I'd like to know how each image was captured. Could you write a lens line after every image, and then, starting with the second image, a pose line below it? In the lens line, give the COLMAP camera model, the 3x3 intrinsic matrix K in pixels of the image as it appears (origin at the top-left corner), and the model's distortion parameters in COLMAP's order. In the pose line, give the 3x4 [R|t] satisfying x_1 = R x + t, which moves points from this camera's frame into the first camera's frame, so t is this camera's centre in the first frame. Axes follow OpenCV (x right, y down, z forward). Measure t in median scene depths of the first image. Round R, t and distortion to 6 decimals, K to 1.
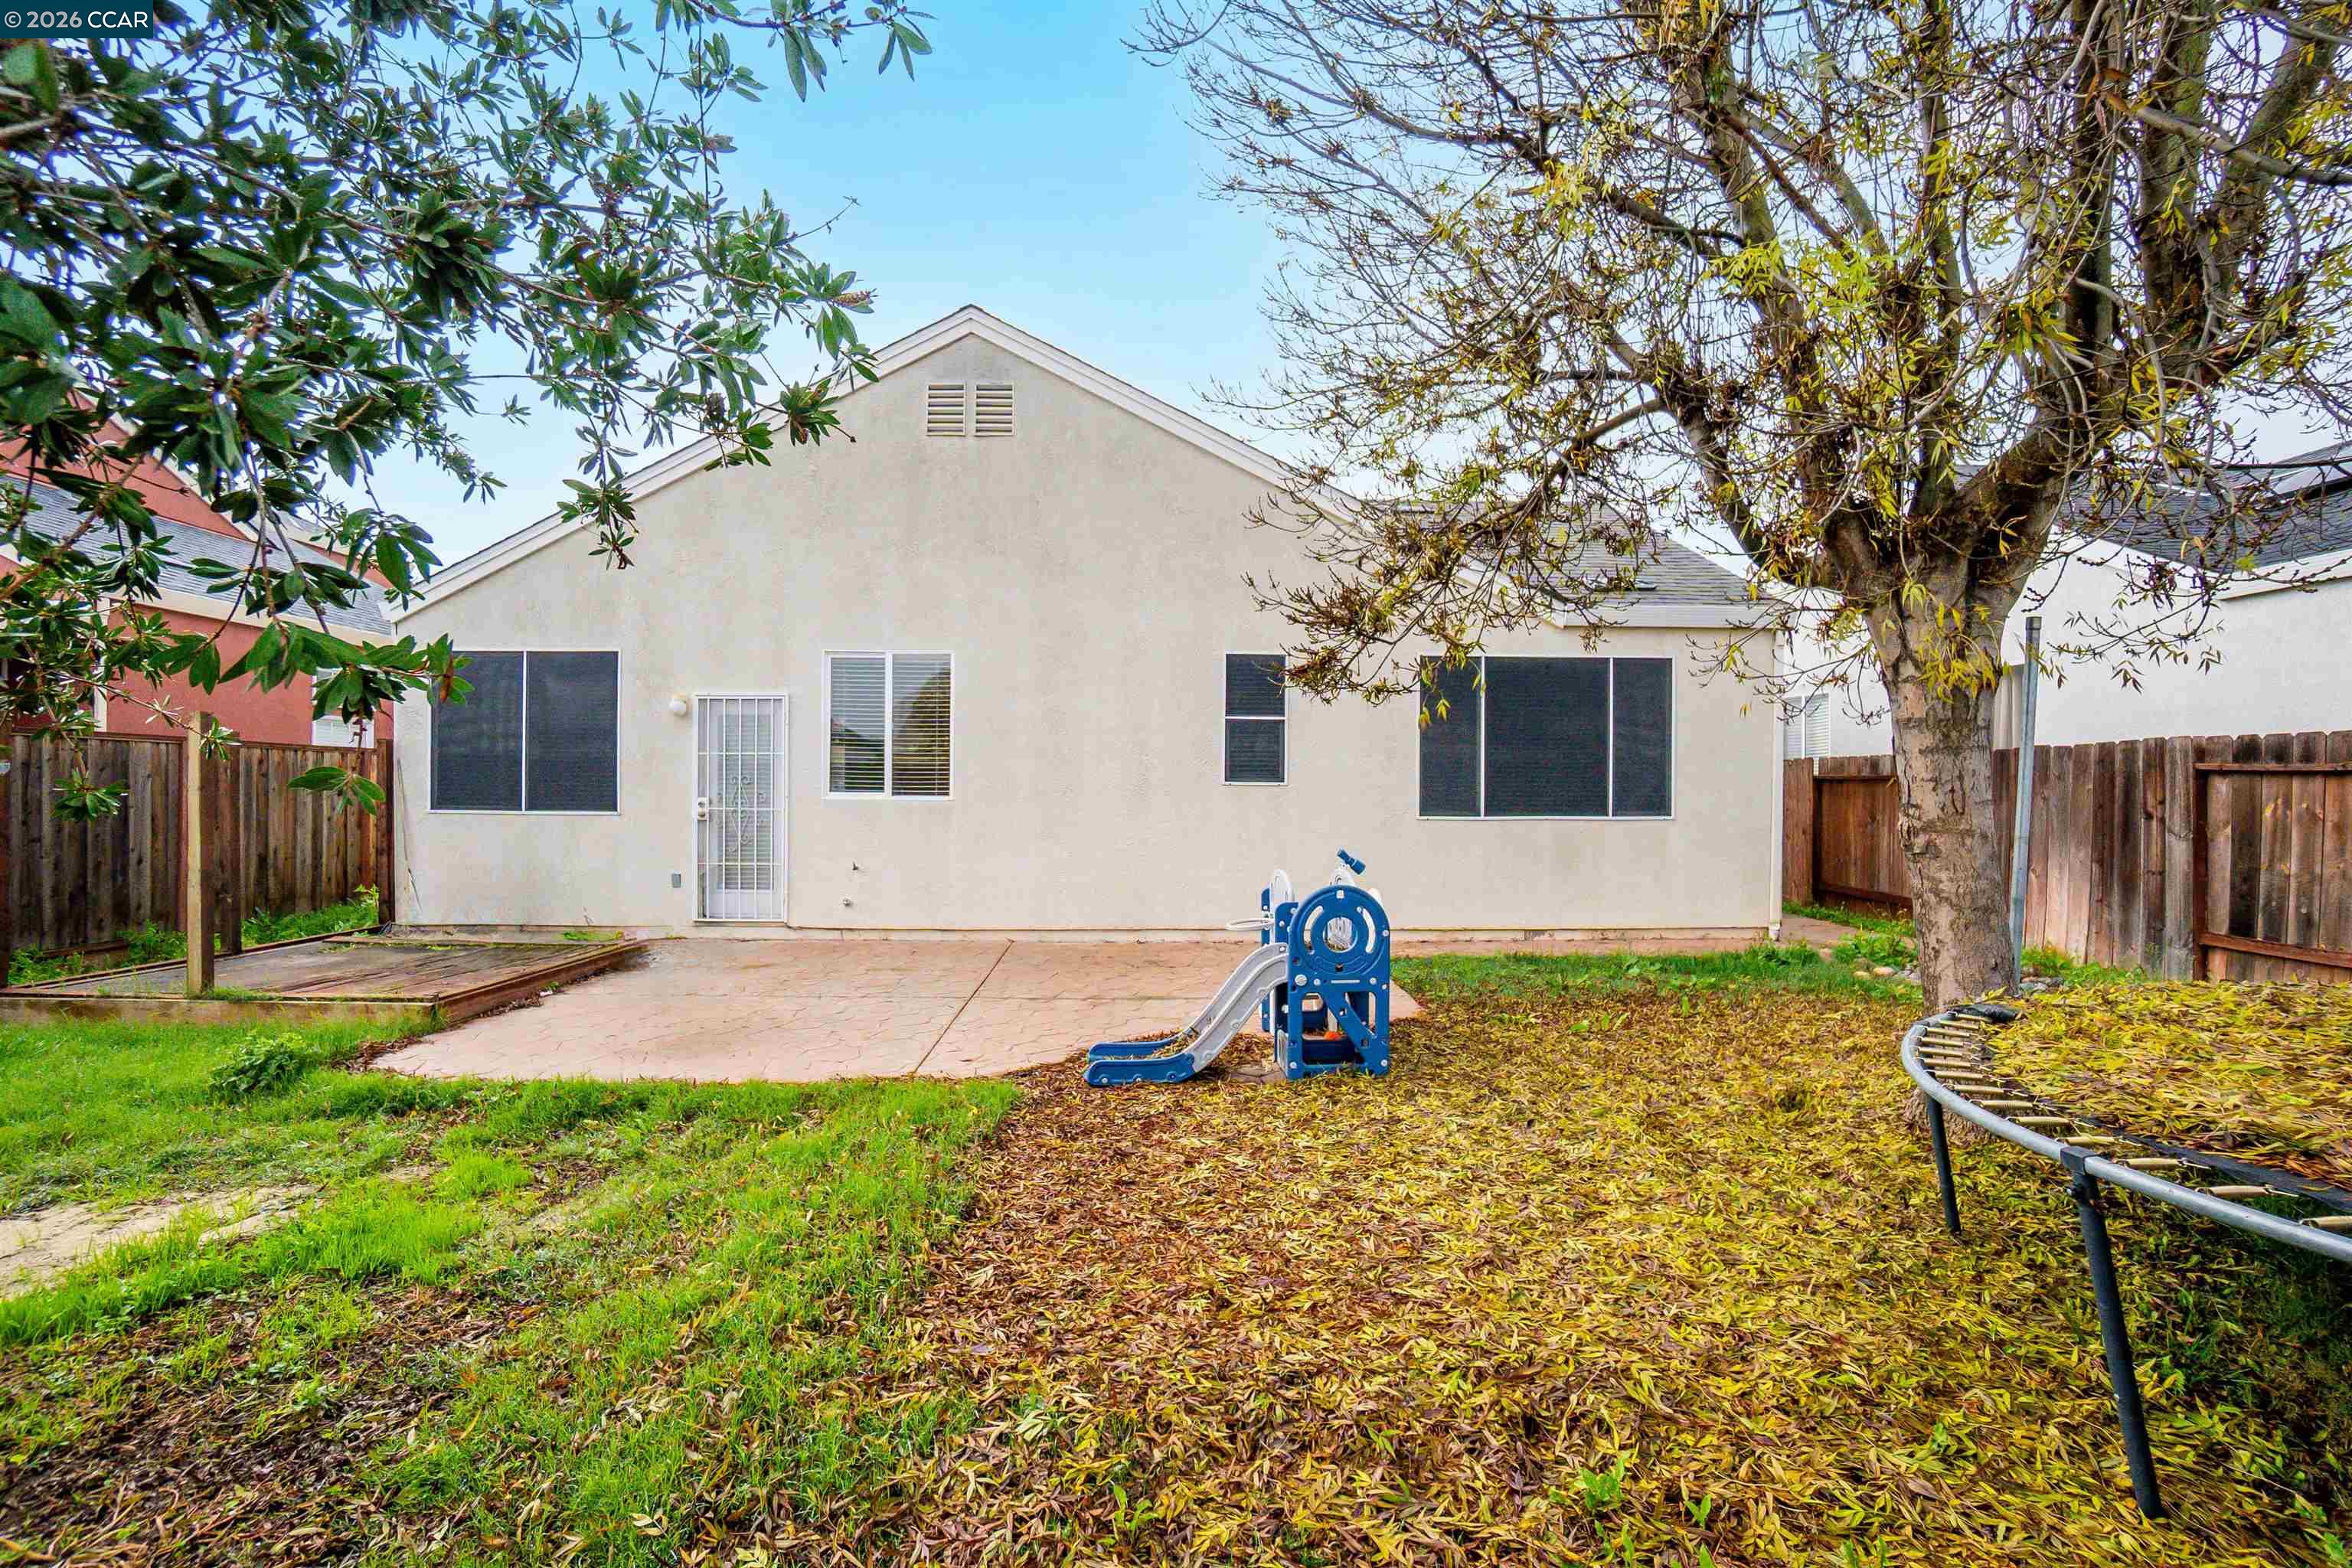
lens RADIAL K [[1040.2, 0, 1160.7], [0, 1040.2, 786.0], [0, 0, 1]] dist [-0.030594, 0.009165]
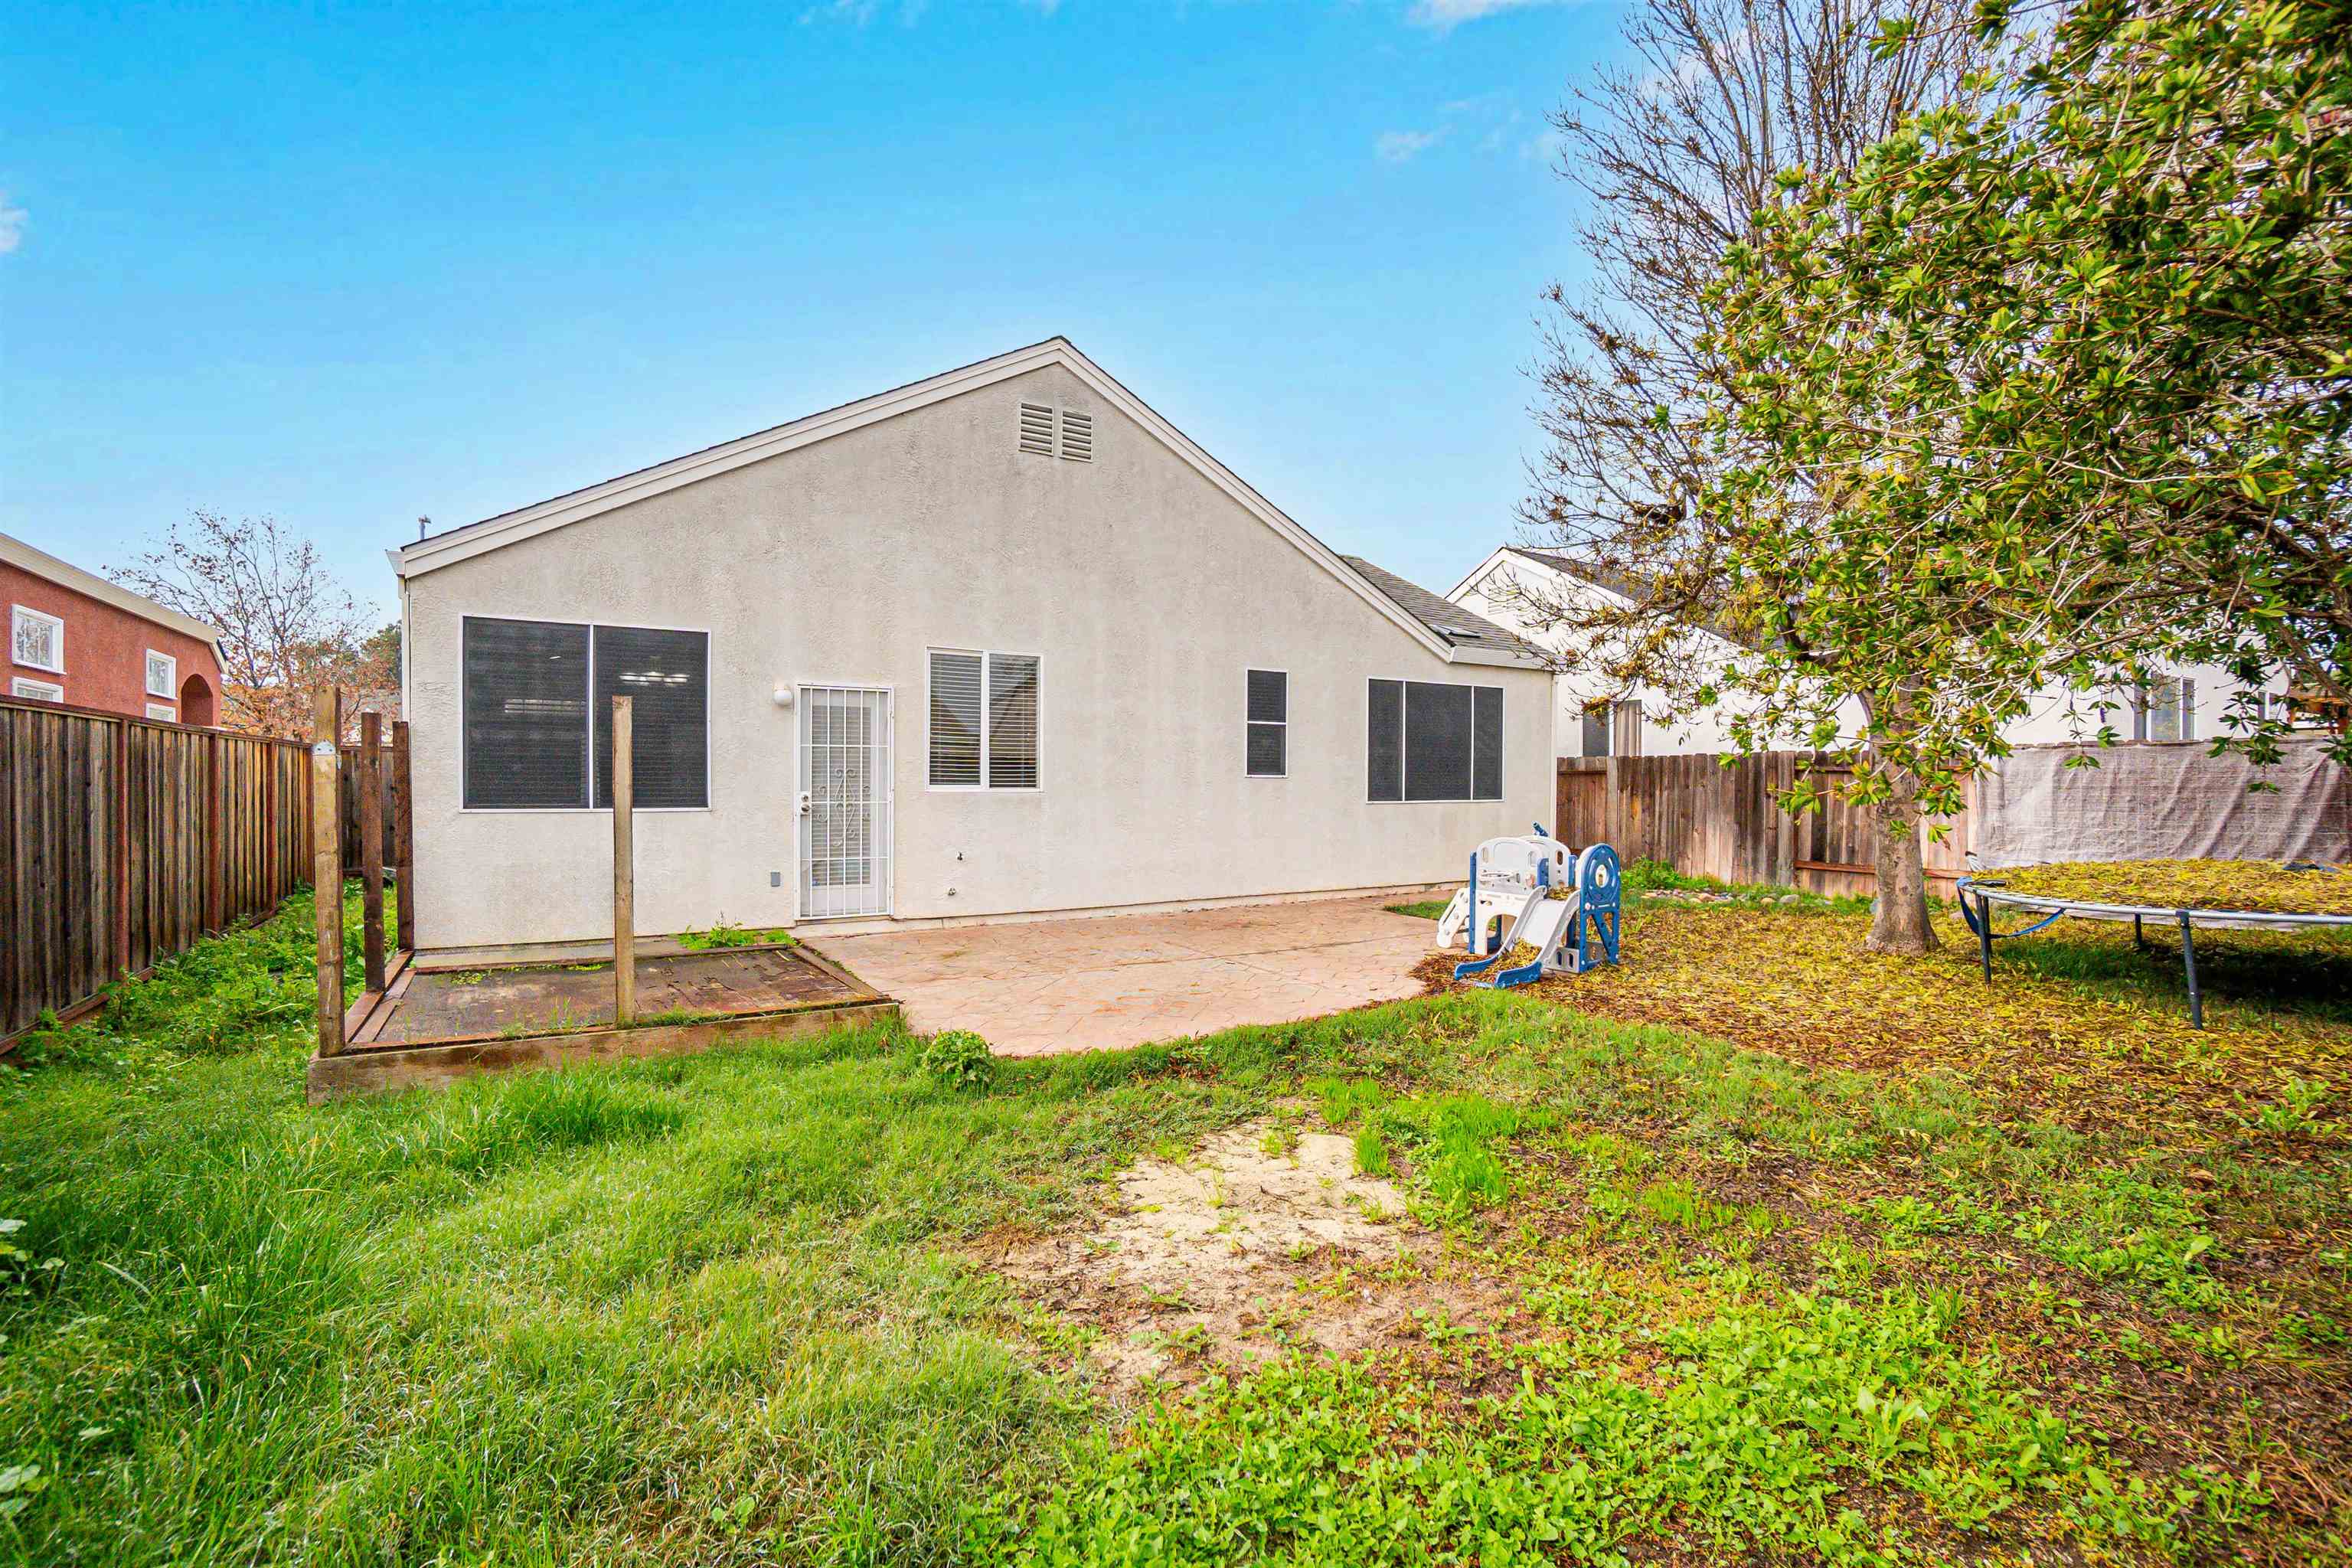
lens RADIAL K [[1031.0, 0, 1183.6], [0, 1031.0, 784.2], [0, 0, 1]] dist [-0.008475, 0.000345]
pose [[0.859812, -0.004019, 0.510595, -0.625437], [-0.000391, 0.999964, 0.008529, -0.003601], [-0.510611, -0.007534, 0.859779, -0.001115]]
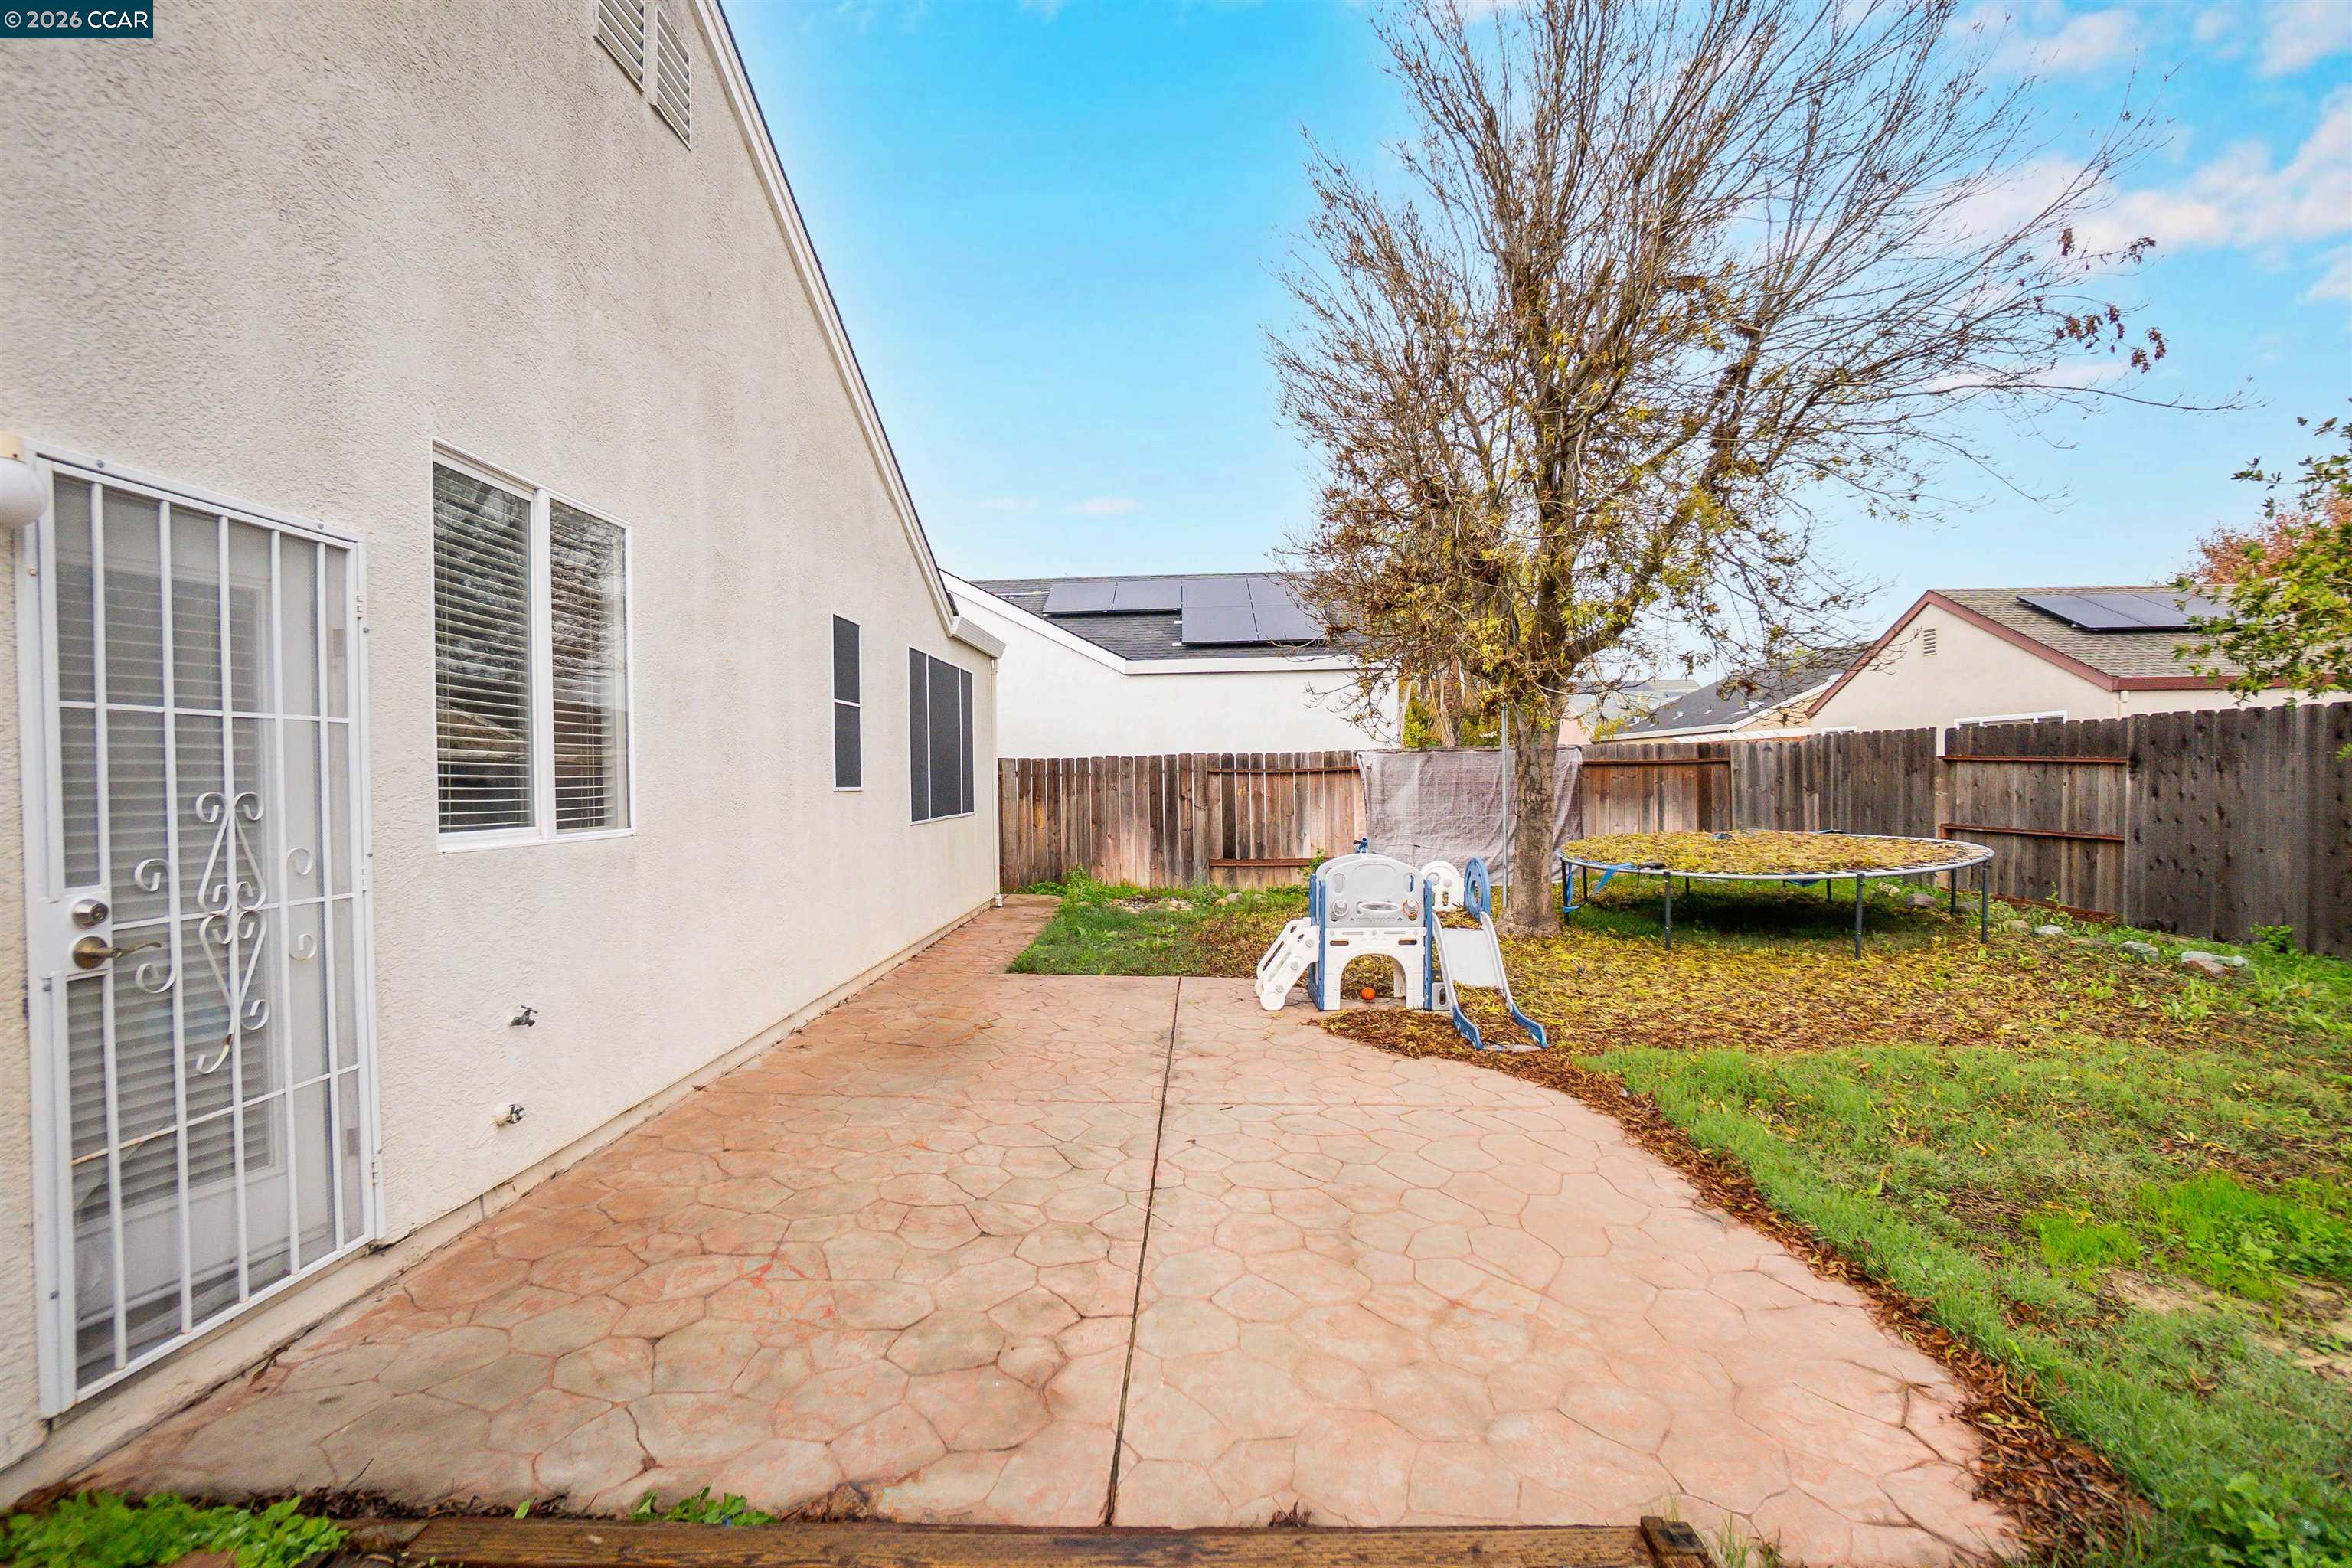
lens RADIAL K [[1040.2, 0, 1160.7], [0, 1040.2, 786.0], [0, 0, 1]] dist [-0.030594, 0.009165]
pose [[0.070703, -0.014099, 0.997398, -0.660038], [0.013329, 0.999824, 0.013188, -0.012191], [-0.997408, 0.012362, 0.070878, 0.725928]]
